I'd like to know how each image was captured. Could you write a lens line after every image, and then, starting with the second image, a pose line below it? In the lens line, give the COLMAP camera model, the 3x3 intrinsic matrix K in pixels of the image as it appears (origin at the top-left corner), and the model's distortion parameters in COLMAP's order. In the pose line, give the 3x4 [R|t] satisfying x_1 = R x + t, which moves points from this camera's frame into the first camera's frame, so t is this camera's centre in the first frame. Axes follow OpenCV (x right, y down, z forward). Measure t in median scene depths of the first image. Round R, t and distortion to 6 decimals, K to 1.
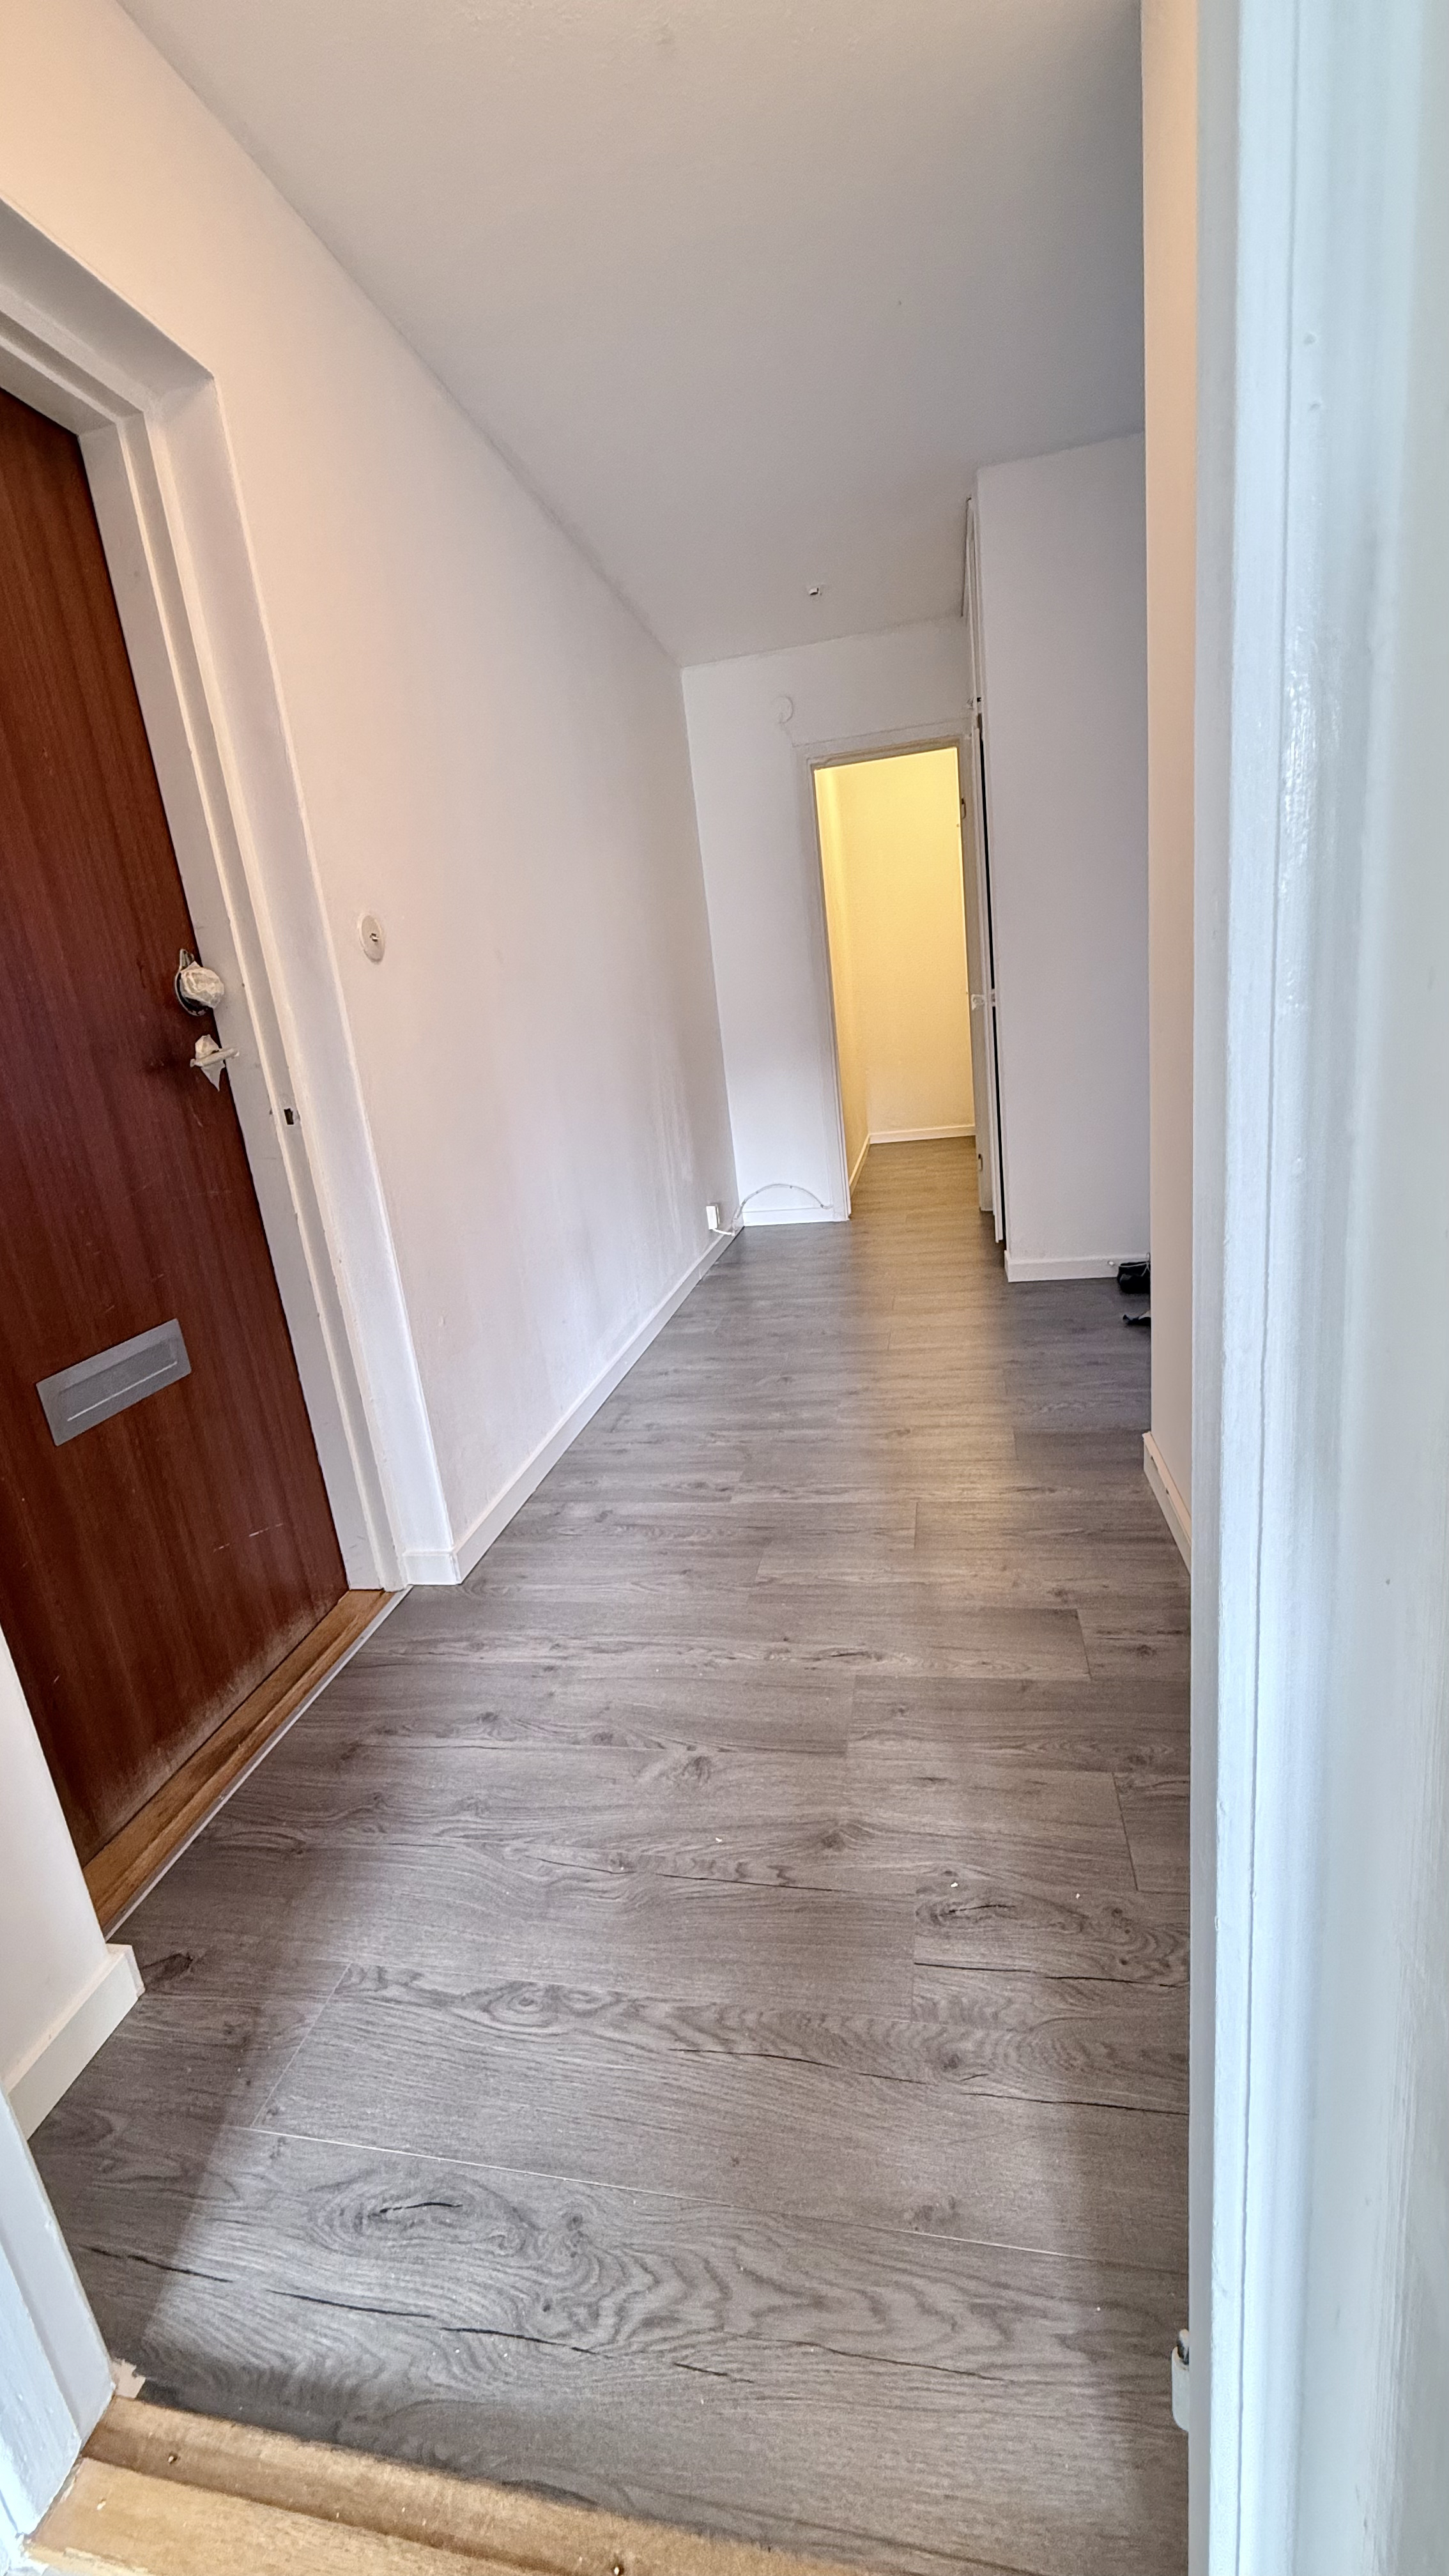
lens RADIAL K [[1033.4, 0, 718.4], [0, 1033.4, 1283.1], [0, 0, 1]] dist [0.000514, 0.000307]
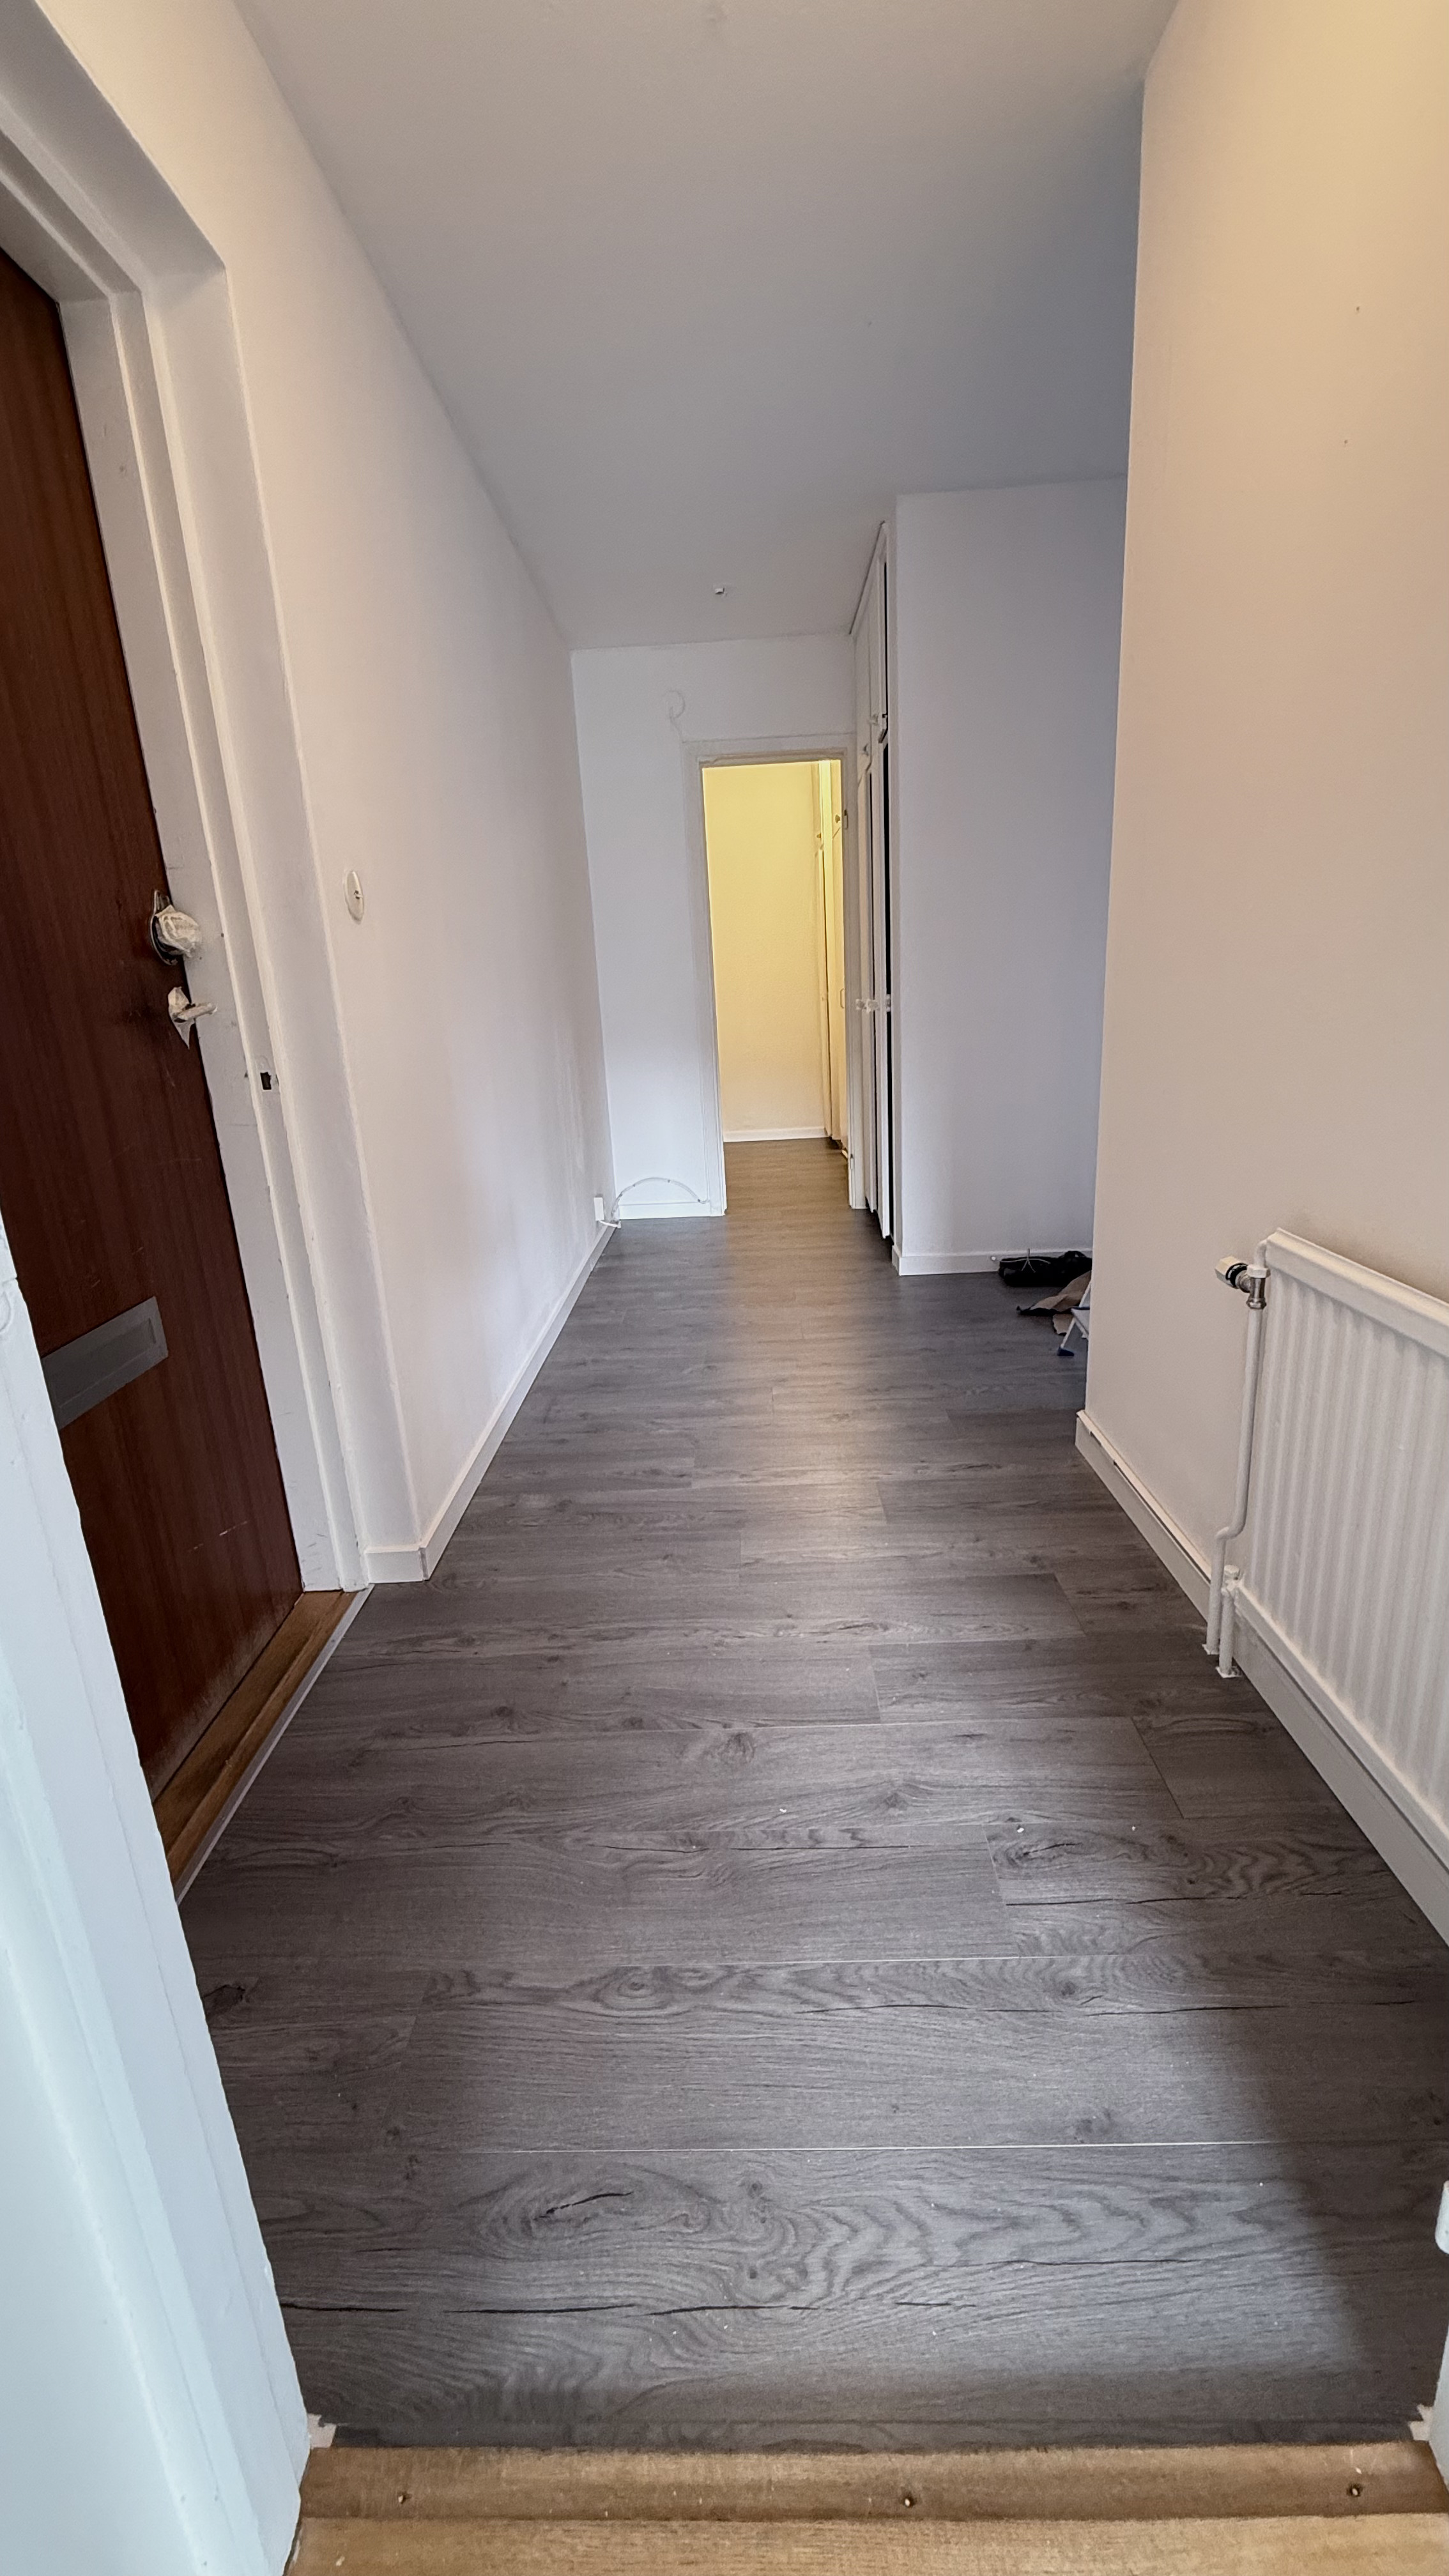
lens RADIAL K [[1033.4, 0, 718.4], [0, 1033.4, 1283.1], [0, 0, 1]] dist [0.000514, 0.000307]
pose [[0.981580, 0.008139, 0.190880, -0.262973], [-0.008133, 0.999967, -0.000815, 0.024111], [-0.190880, -0.000752, 0.981613, 0.019191]]
